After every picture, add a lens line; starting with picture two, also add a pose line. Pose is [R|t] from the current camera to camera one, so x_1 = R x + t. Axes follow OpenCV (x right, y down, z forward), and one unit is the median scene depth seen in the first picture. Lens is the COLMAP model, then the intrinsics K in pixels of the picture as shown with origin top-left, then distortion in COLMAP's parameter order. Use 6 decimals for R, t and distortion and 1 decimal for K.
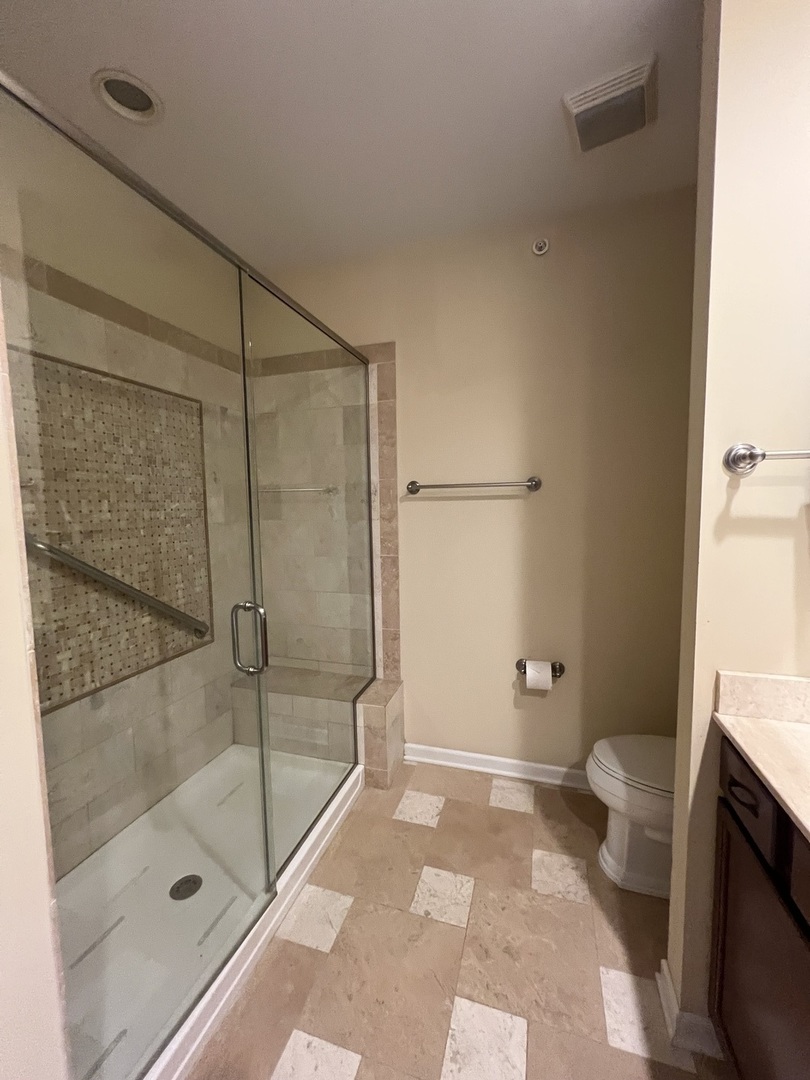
lens RADIAL K [[432.0, 0, 405.0], [0, 432.0, 536.0], [0, 0, 1]] dist [-0.001604, 0.000504]
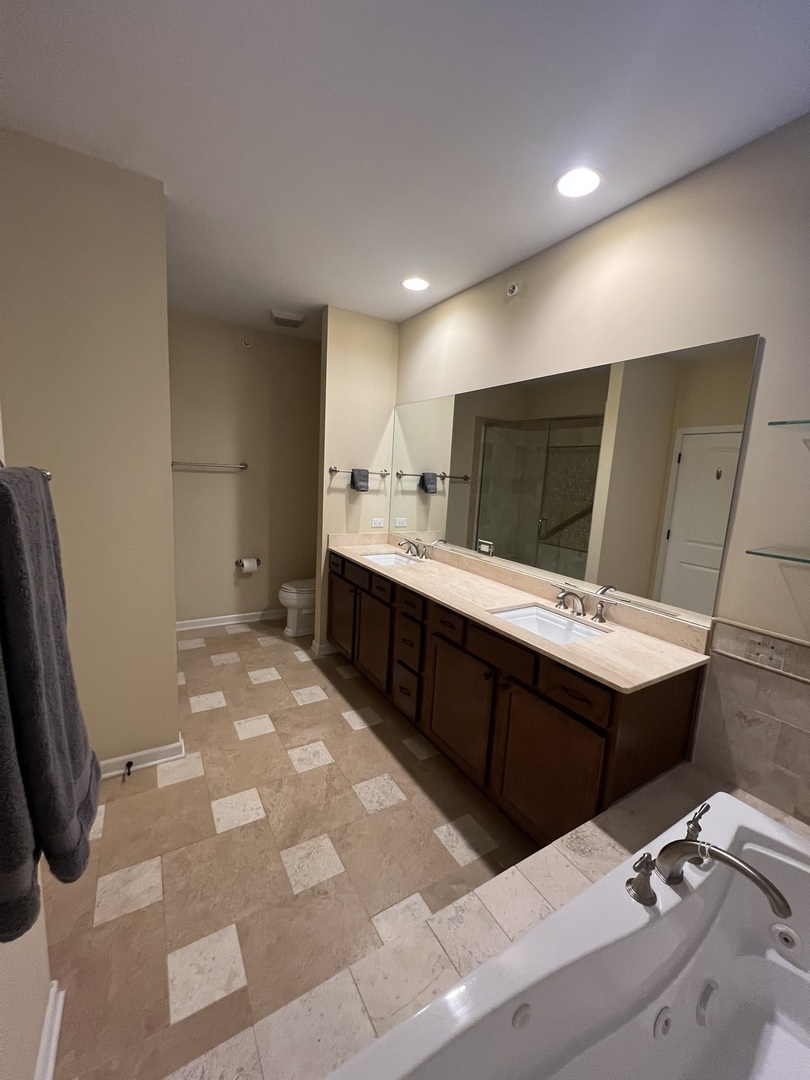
lens RADIAL K [[432.0, 0, 407.2], [0, 432.0, 540.7], [0, 0, 1]] dist [-0.001604, 0.000504]
pose [[0.653862, -0.067528, 0.753594, -0.889134], [-0.004563, 0.995639, 0.093176, 0.032082], [-0.756600, -0.064363, 0.650703, -1.042560]]
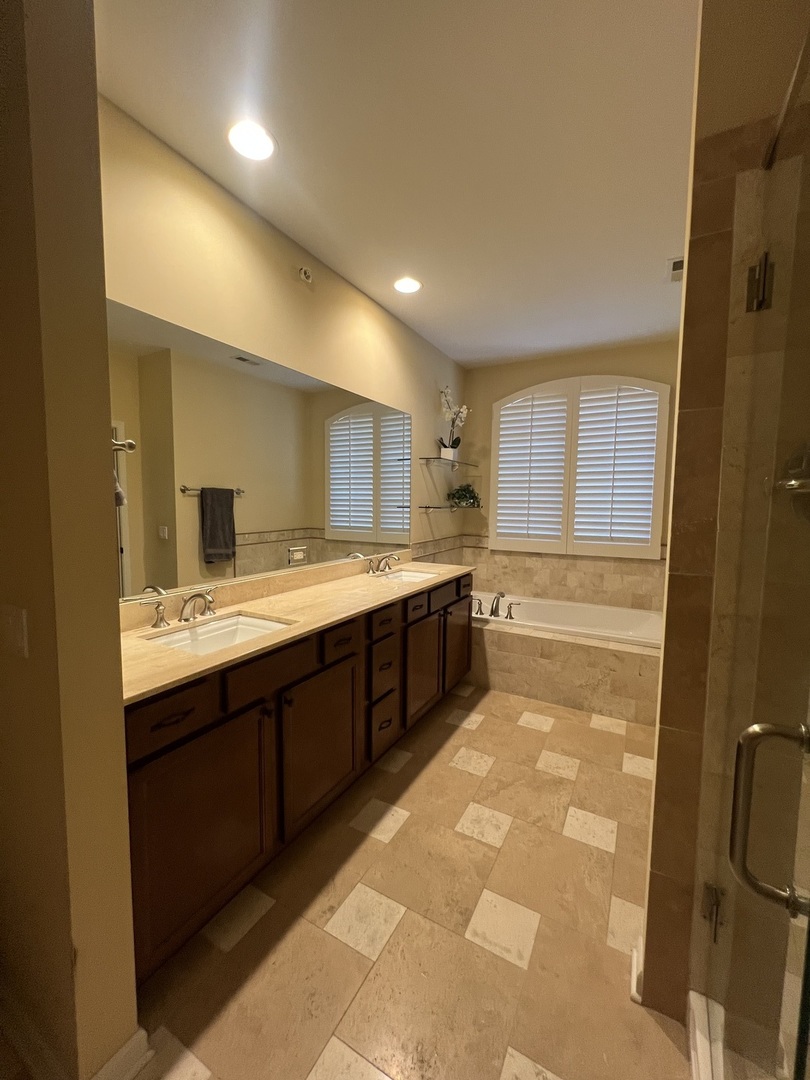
lens RADIAL K [[432.0, 0, 405.5], [0, 432.0, 538.5], [0, 0, 1]] dist [-0.001604, 0.000504]
pose [[-0.980676, -0.012135, 0.195260, -0.068507], [0.019239, 0.987255, 0.157978, -0.064430], [-0.194689, 0.158682, -0.967944, 1.151360]]
